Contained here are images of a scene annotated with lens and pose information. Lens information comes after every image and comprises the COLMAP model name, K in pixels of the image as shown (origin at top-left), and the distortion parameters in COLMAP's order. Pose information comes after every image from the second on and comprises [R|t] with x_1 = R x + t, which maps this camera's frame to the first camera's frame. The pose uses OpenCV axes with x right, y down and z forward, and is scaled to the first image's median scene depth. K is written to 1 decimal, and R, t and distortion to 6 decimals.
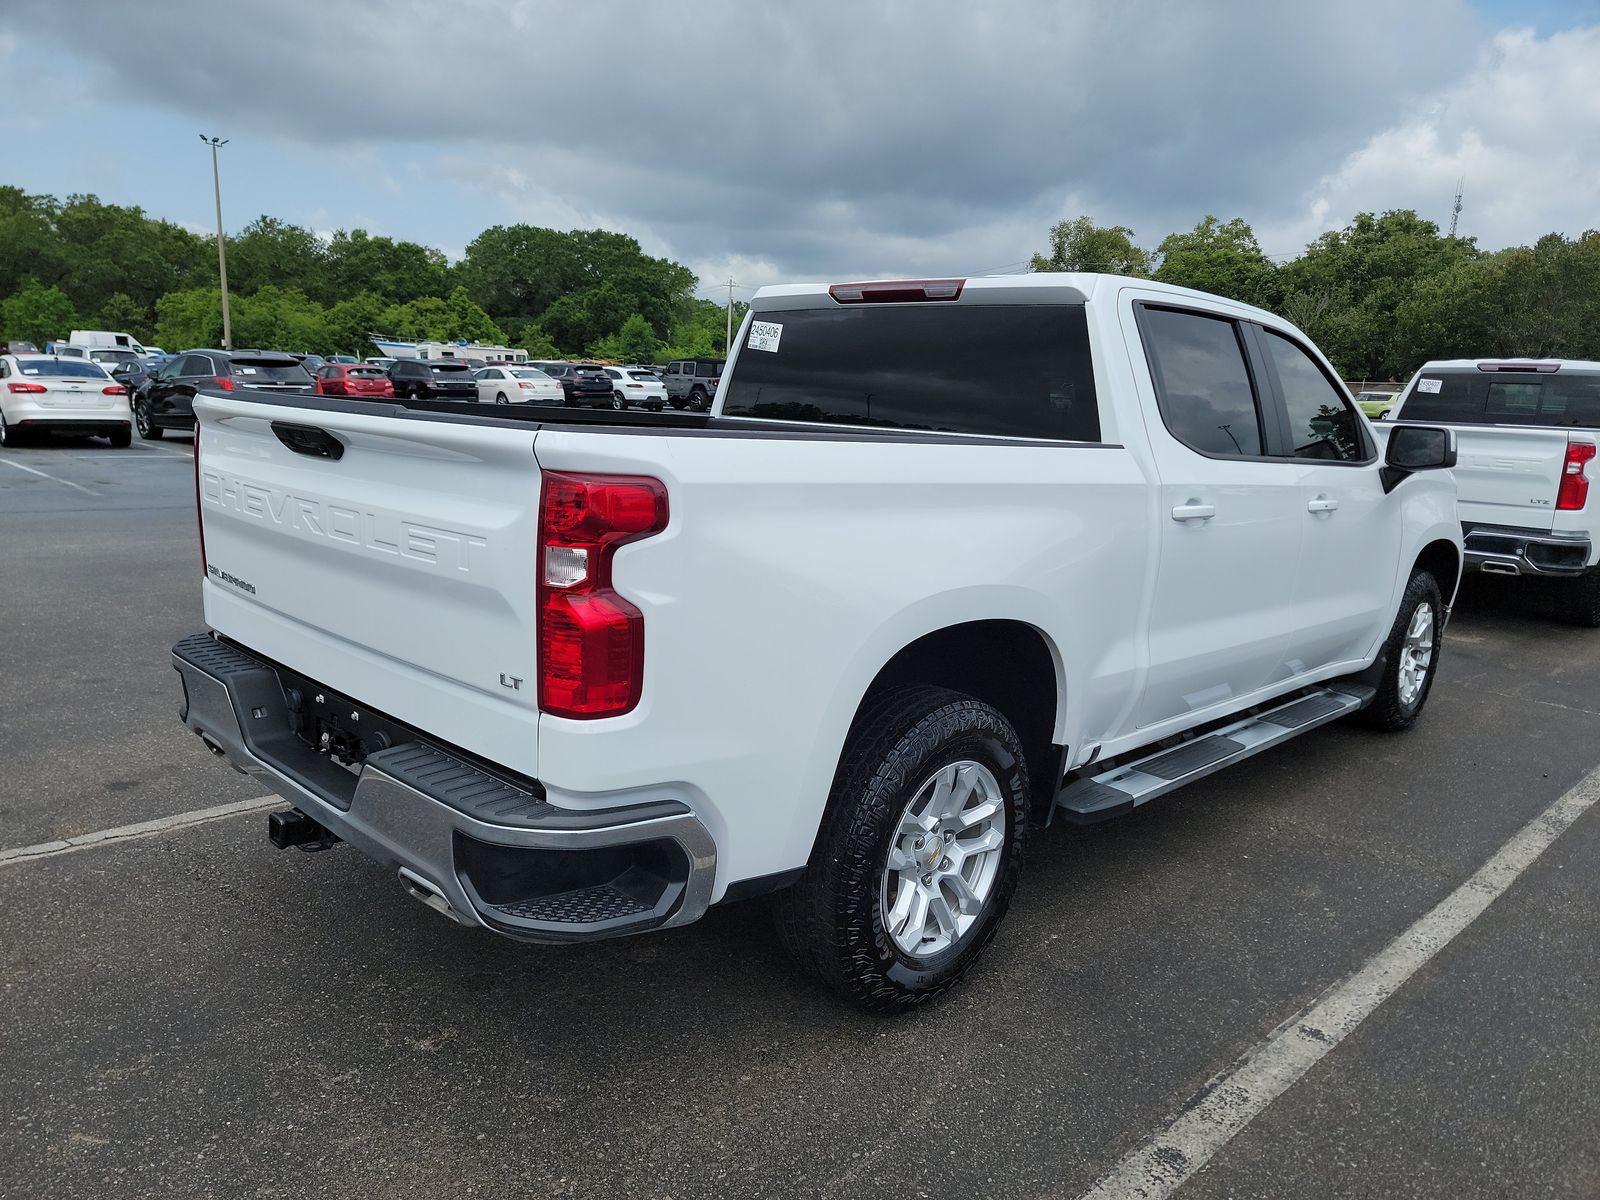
lens RADIAL K [[1131.8, 0, 787.3], [0, 1131.8, 611.8], [0, 0, 1]] dist [0.042246, -0.032356]
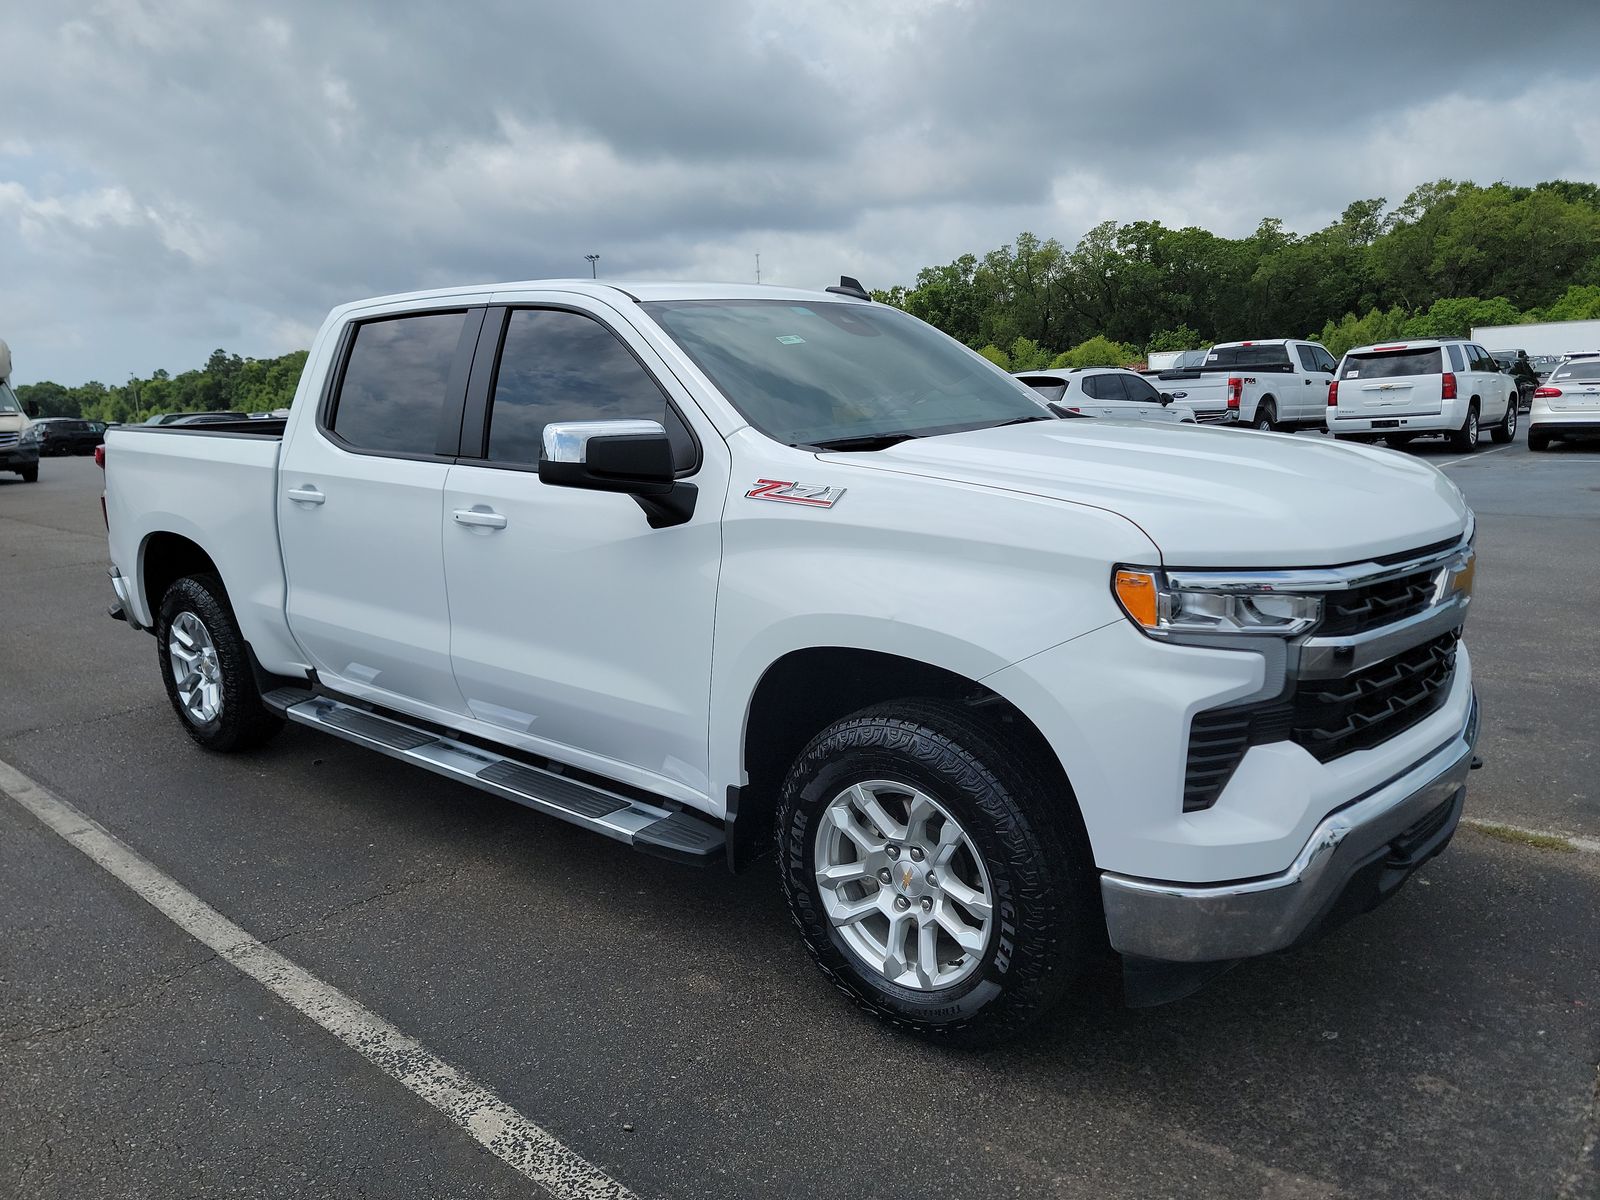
lens RADIAL K [[1131.8, 0, 803.1], [0, 1131.8, 605.4], [0, 0, 1]] dist [0.042246, -0.032356]
pose [[0.071912, 0.147723, -0.986411, 1.336342], [-0.157528, 0.978241, 0.135015, -0.183852], [0.984893, 0.145678, 0.093618, 1.191811]]
